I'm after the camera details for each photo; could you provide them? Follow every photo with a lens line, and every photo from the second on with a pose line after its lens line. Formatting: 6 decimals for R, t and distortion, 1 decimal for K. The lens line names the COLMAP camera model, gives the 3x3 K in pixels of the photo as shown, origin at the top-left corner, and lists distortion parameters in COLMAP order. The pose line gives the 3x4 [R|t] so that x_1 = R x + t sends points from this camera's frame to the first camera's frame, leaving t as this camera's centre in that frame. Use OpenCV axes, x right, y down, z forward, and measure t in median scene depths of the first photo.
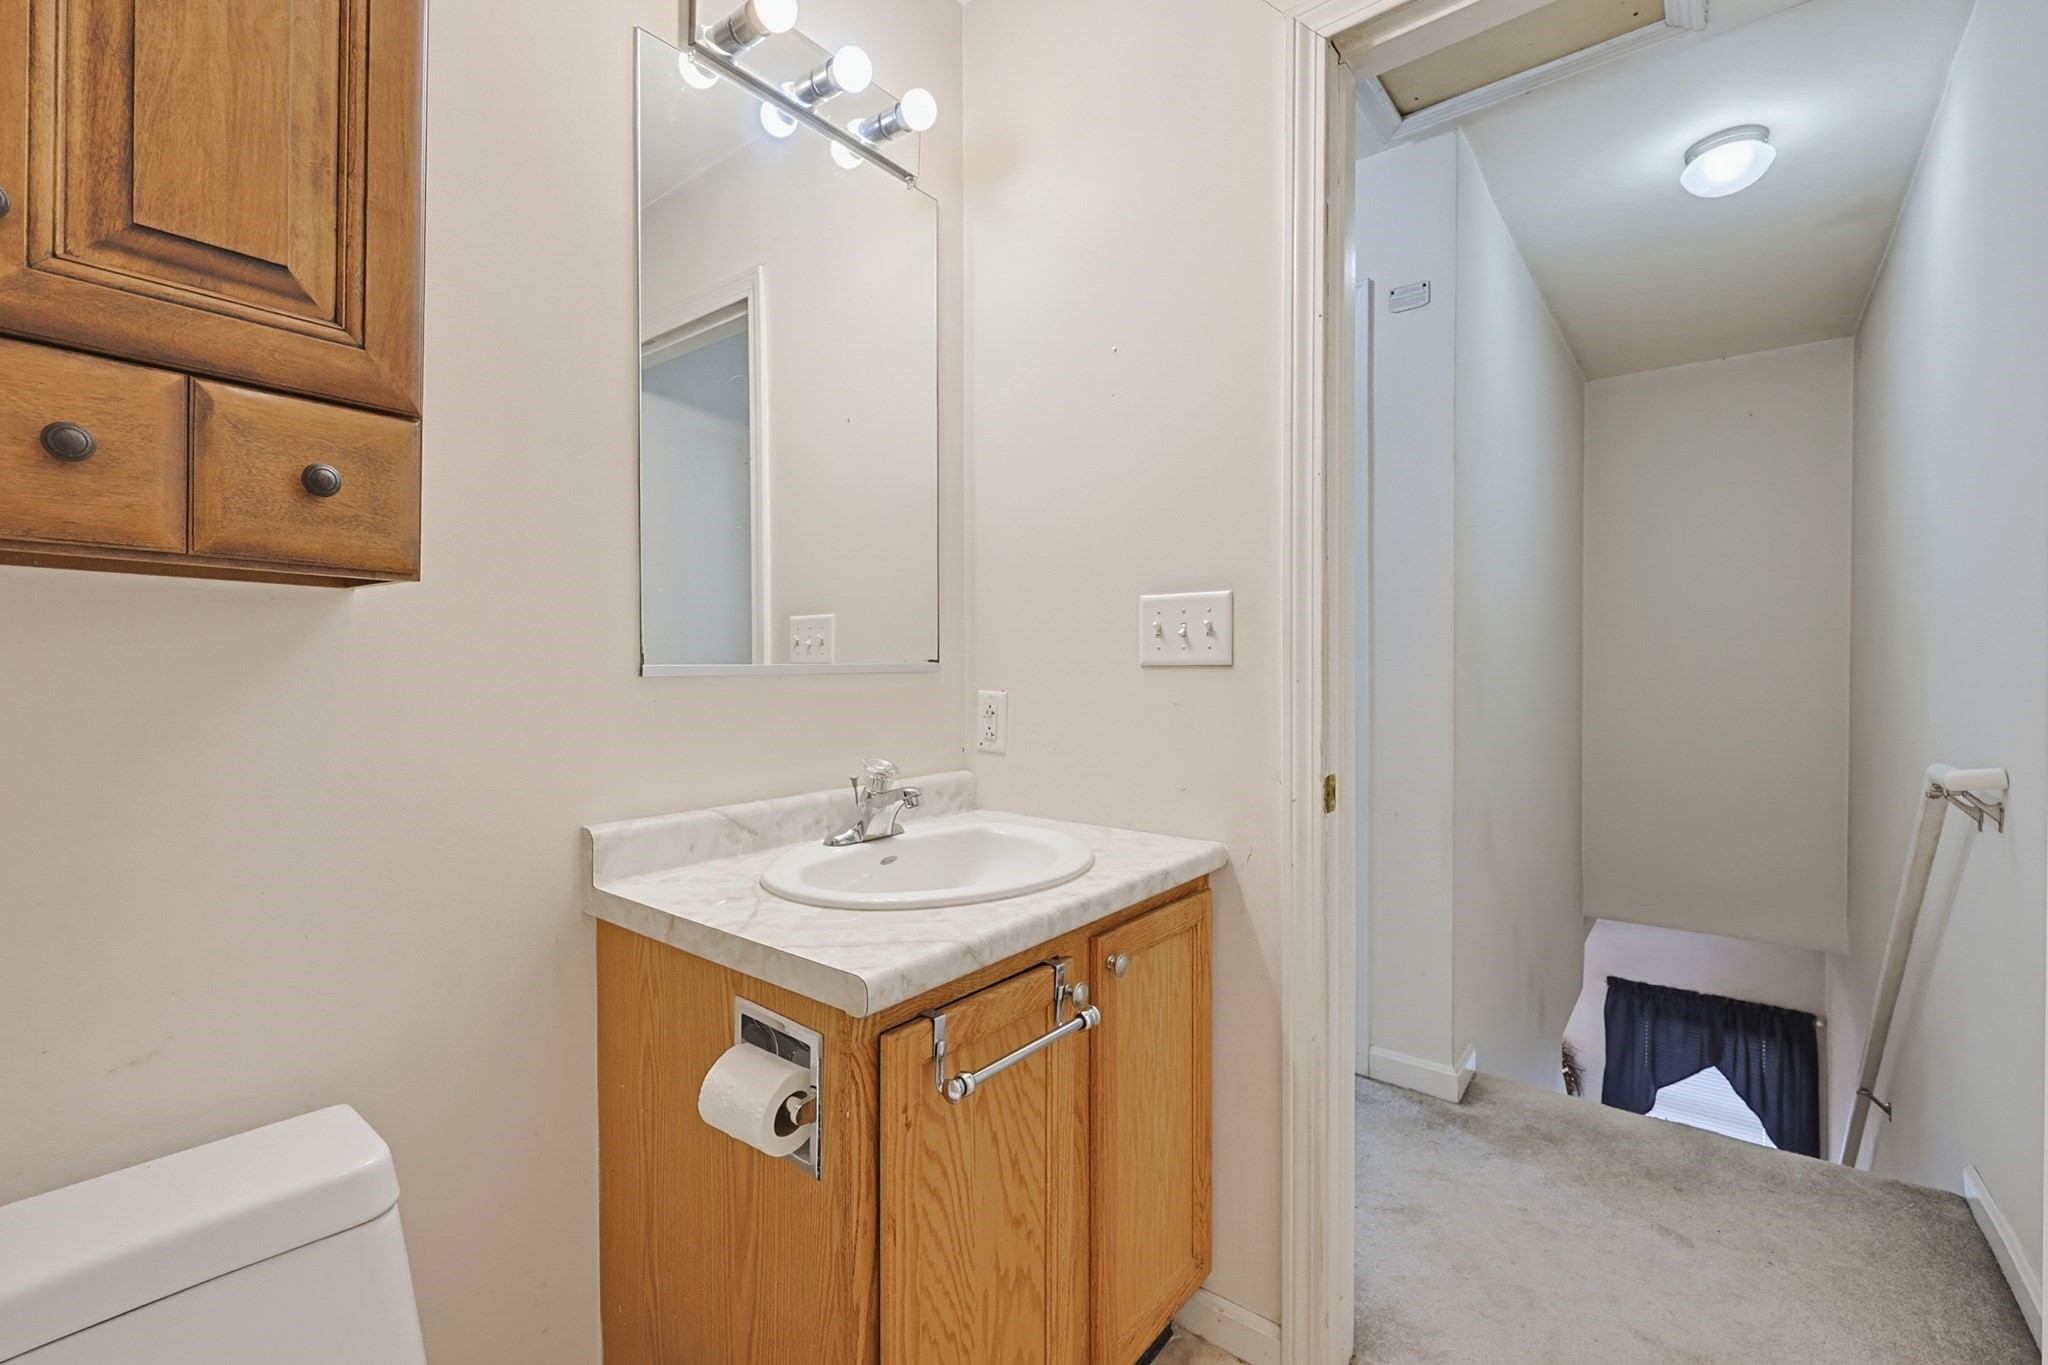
lens RADIAL K [[876.3, 0, 1014.3], [0, 876.3, 672.2], [0, 0, 1]] dist [-0.001834, -0.000033]
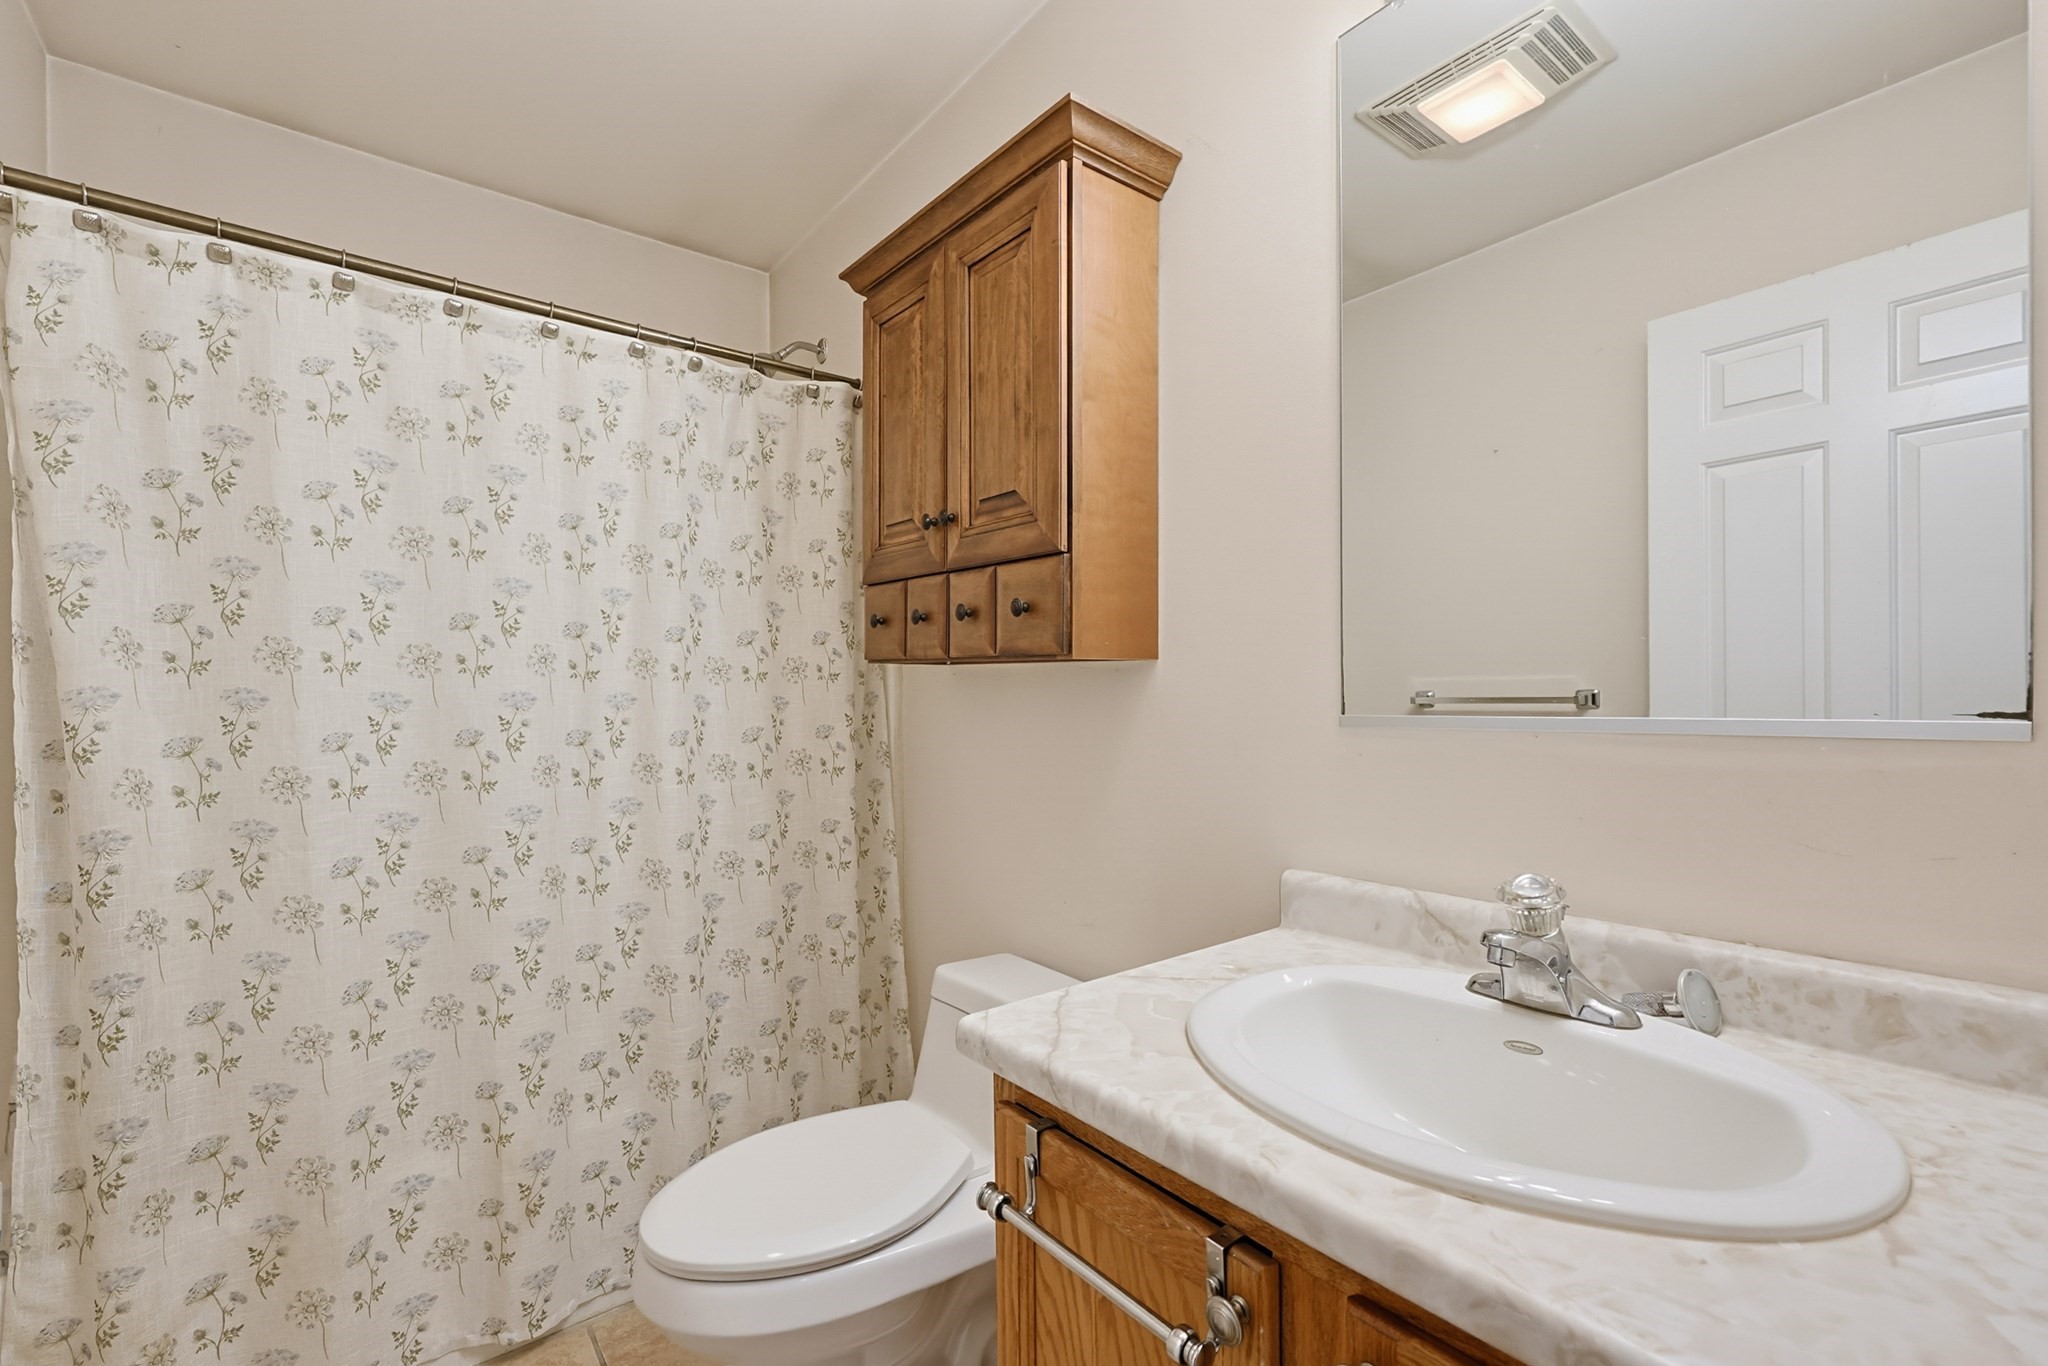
lens RADIAL K [[876.3, 0, 1014.3], [0, 876.3, 672.7], [0, 0, 1]] dist [-0.001834, -0.000033]
pose [[-0.214609, -0.018370, -0.976527, 0.742944], [-0.002685, 0.999830, -0.018218, -0.045340], [0.976696, -0.001288, -0.214622, 1.109054]]
